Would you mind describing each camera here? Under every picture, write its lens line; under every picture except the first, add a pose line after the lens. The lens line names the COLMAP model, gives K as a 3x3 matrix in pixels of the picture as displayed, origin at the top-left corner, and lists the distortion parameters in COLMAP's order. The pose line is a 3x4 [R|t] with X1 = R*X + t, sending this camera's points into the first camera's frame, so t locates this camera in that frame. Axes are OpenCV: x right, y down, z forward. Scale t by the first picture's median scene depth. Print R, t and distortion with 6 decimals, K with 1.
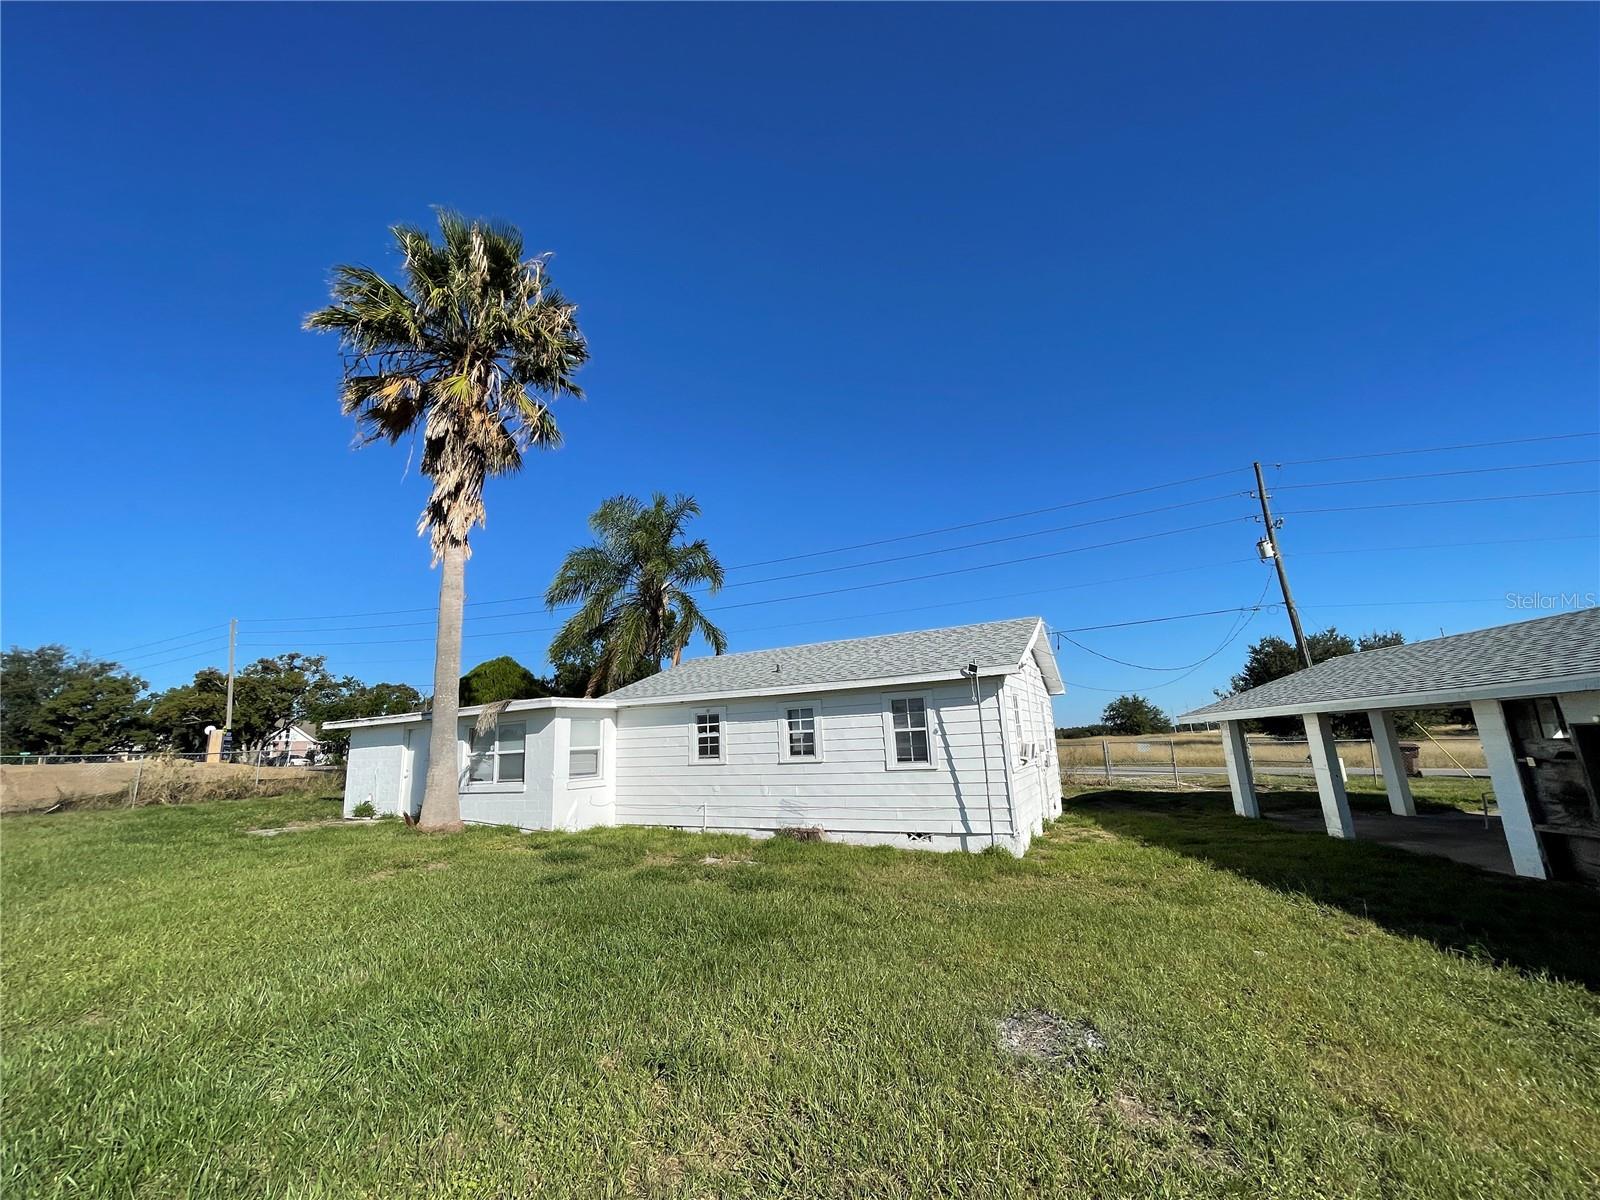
lens RADIAL K [[645.5, 0, 799.6], [0, 645.5, 594.7], [0, 0, 1]] dist [0.001110, -0.000138]
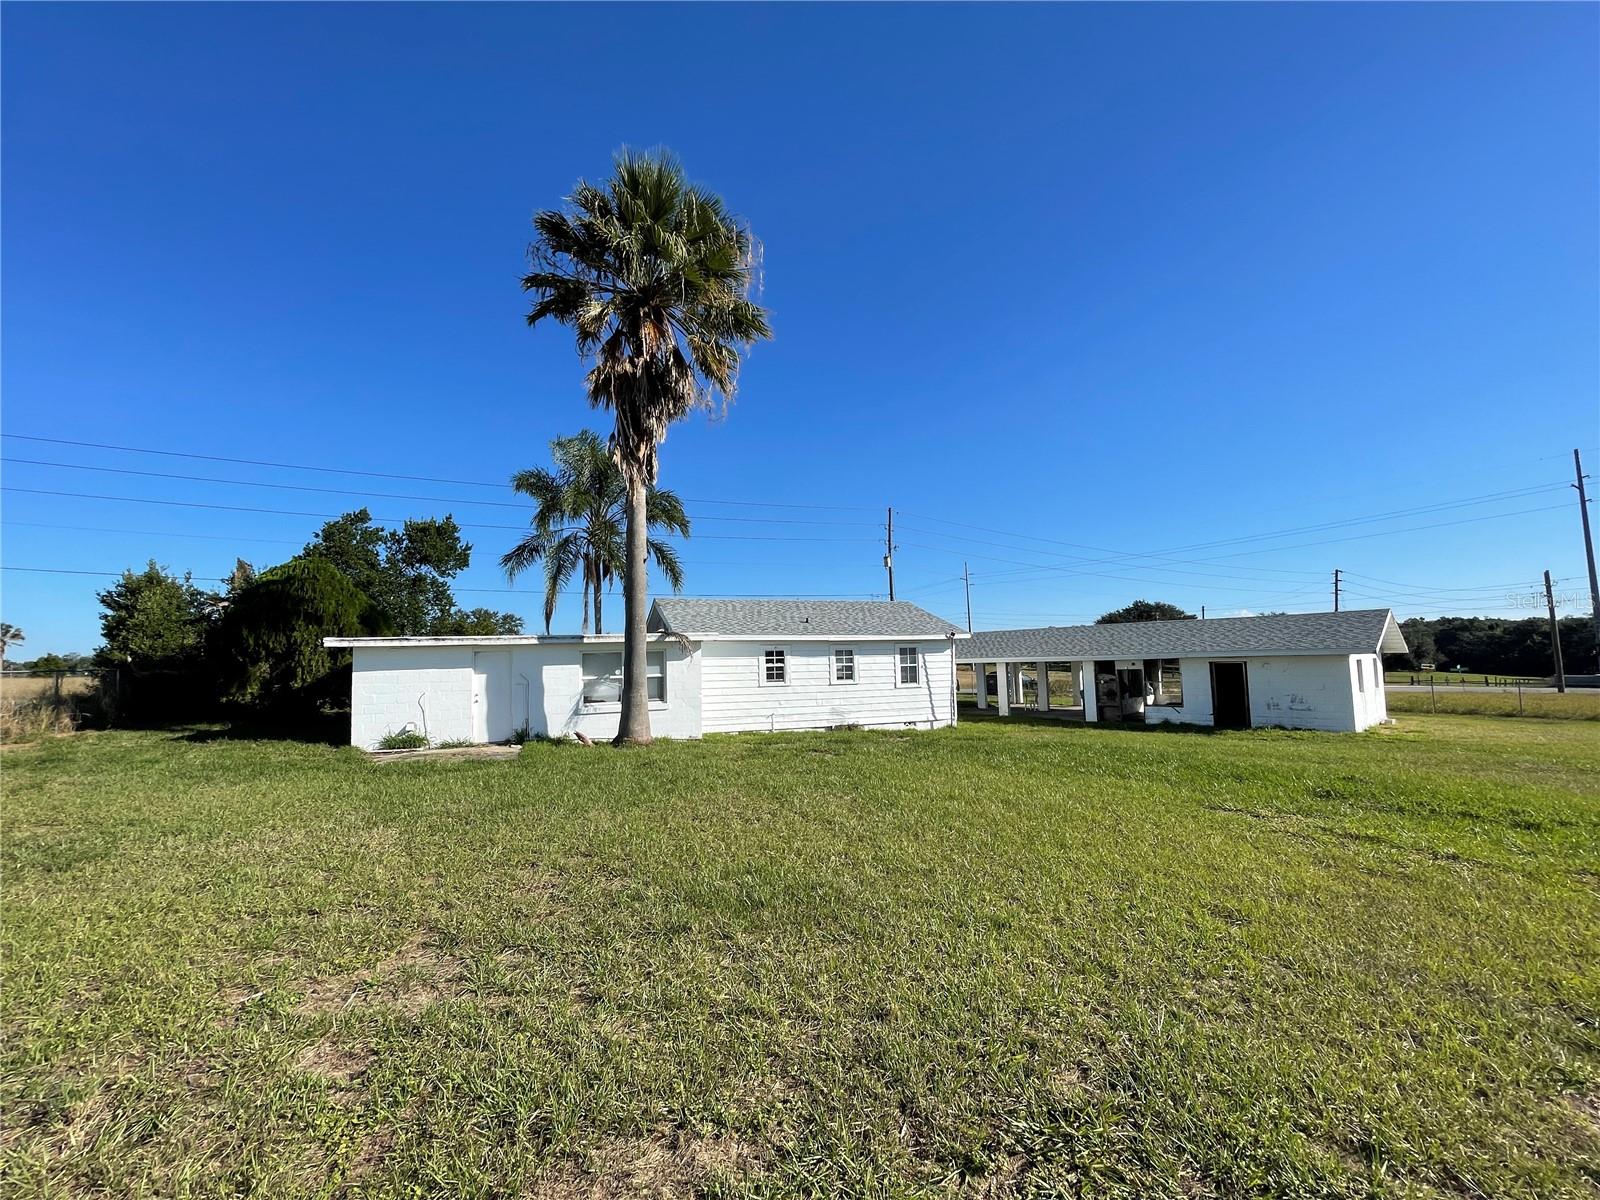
lens RADIAL K [[645.5, 0, 791.8], [0, 645.5, 597.6], [0, 0, 1]] dist [0.001110, -0.000138]
pose [[0.673843, 0.097365, 0.732432, -1.248043], [-0.173207, 0.984473, 0.028483, 0.031508], [-0.718286, -0.146056, 0.680244, 0.058281]]
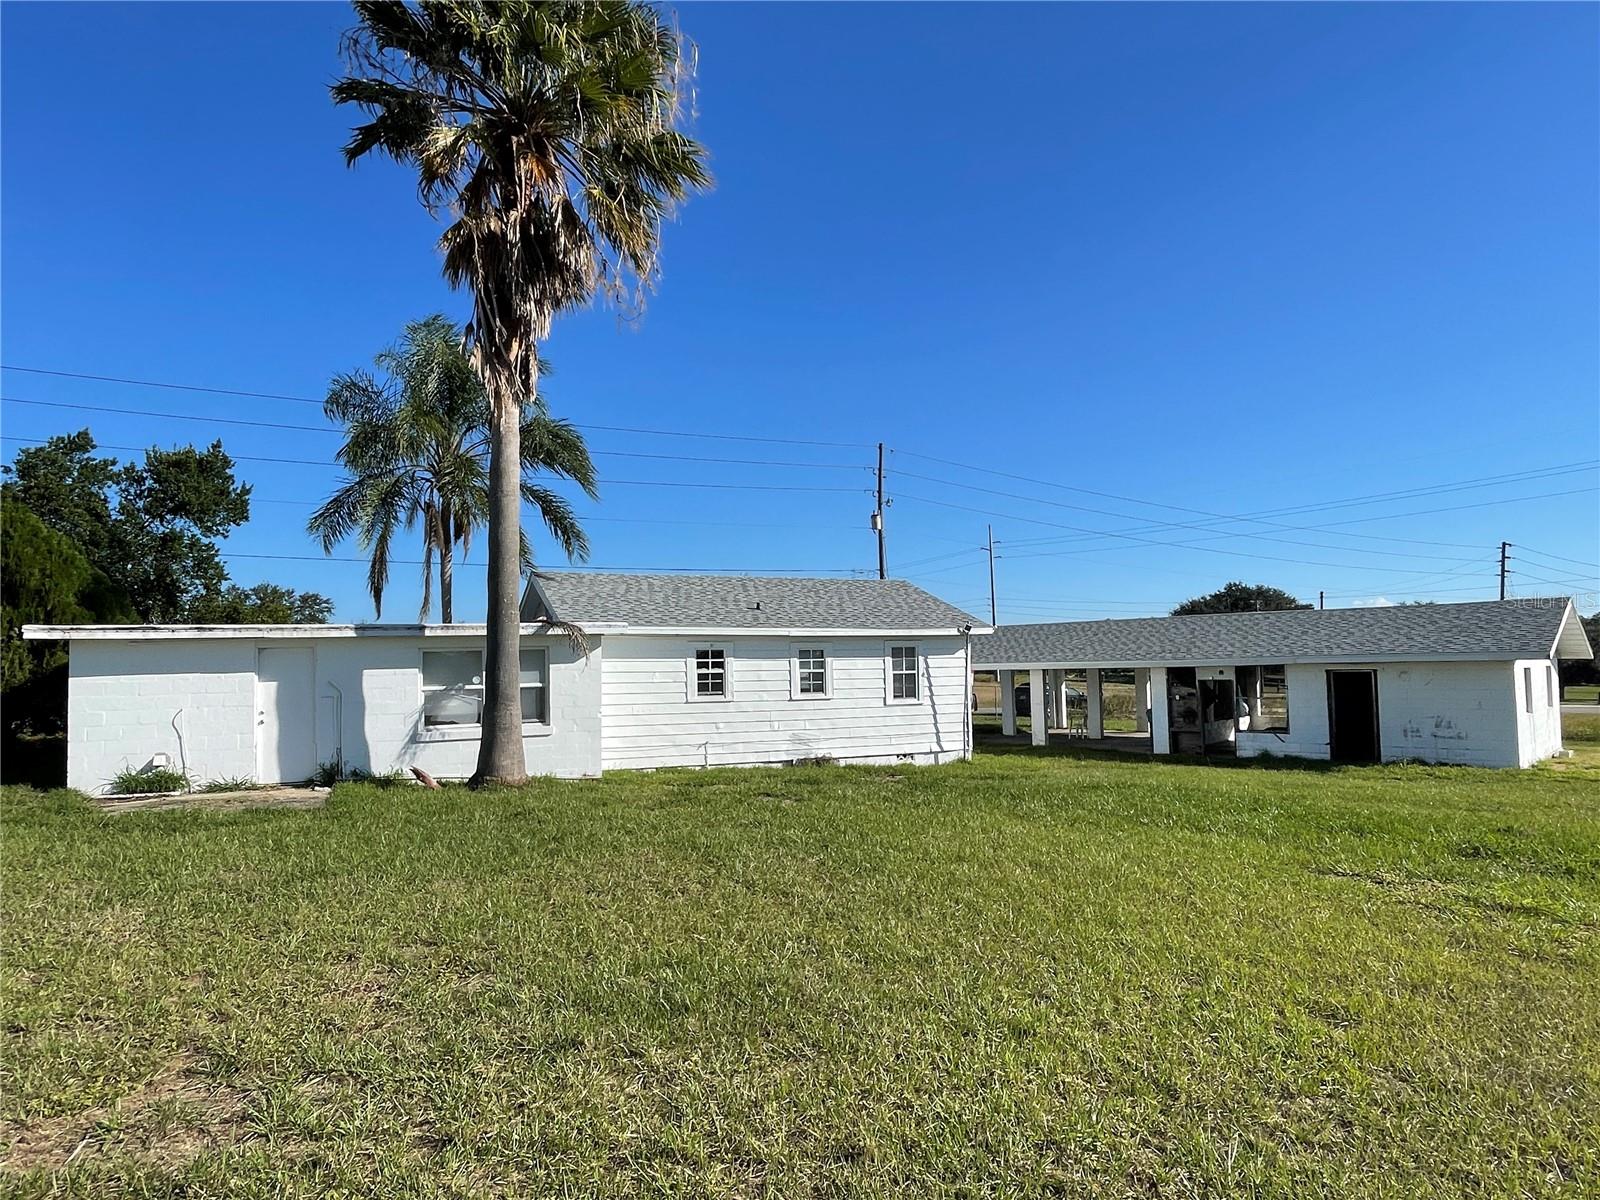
lens RADIAL K [[950.4, 0, 789.6], [0, 950.4, 593.7], [0, 0, 1]] dist [-0.001886, 0.002899]
pose [[0.631312, 0.088472, 0.770466, -1.254346], [-0.185026, 0.981965, 0.038850, 0.032895], [-0.753134, -0.167083, 0.636296, 0.049147]]
